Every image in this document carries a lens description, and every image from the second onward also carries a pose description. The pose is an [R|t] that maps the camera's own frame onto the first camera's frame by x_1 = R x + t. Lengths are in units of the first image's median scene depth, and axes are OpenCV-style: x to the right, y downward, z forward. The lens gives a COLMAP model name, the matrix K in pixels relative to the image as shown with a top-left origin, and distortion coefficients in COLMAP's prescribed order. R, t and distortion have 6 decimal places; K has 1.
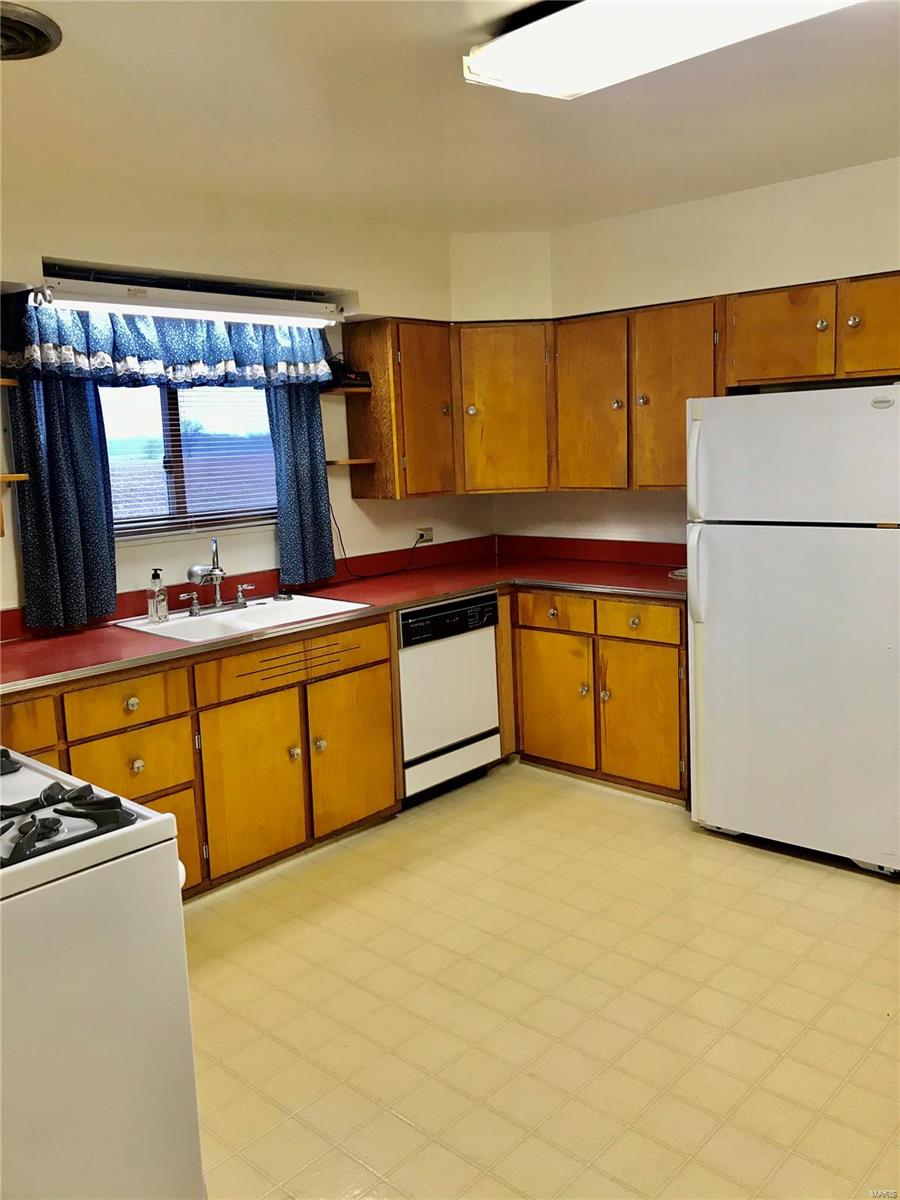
lens RADIAL K [[984.0, 0, 450.0], [0, 984.0, 600.0], [0, 0, 1]] dist [0.141349, -0.250983]
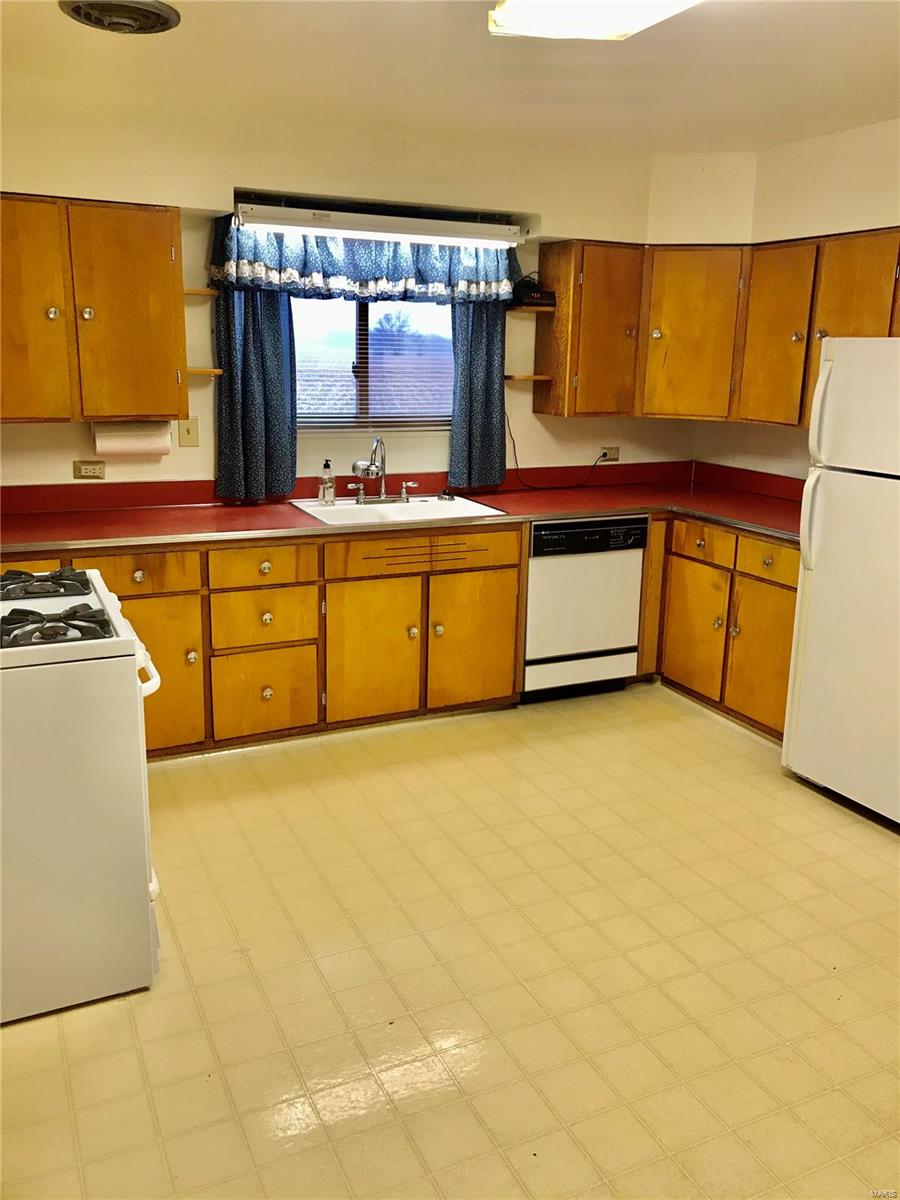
lens RADIAL K [[959.7, 0, 450.0], [0, 959.7, 600.0], [0, 0, 1]] dist [0.138484, -0.302611]
pose [[0.927668, 0.151526, -0.341281, 0.231107], [-0.118539, 0.986191, 0.115651, -0.015266], [0.354092, -0.066831, 0.932820, -0.020718]]
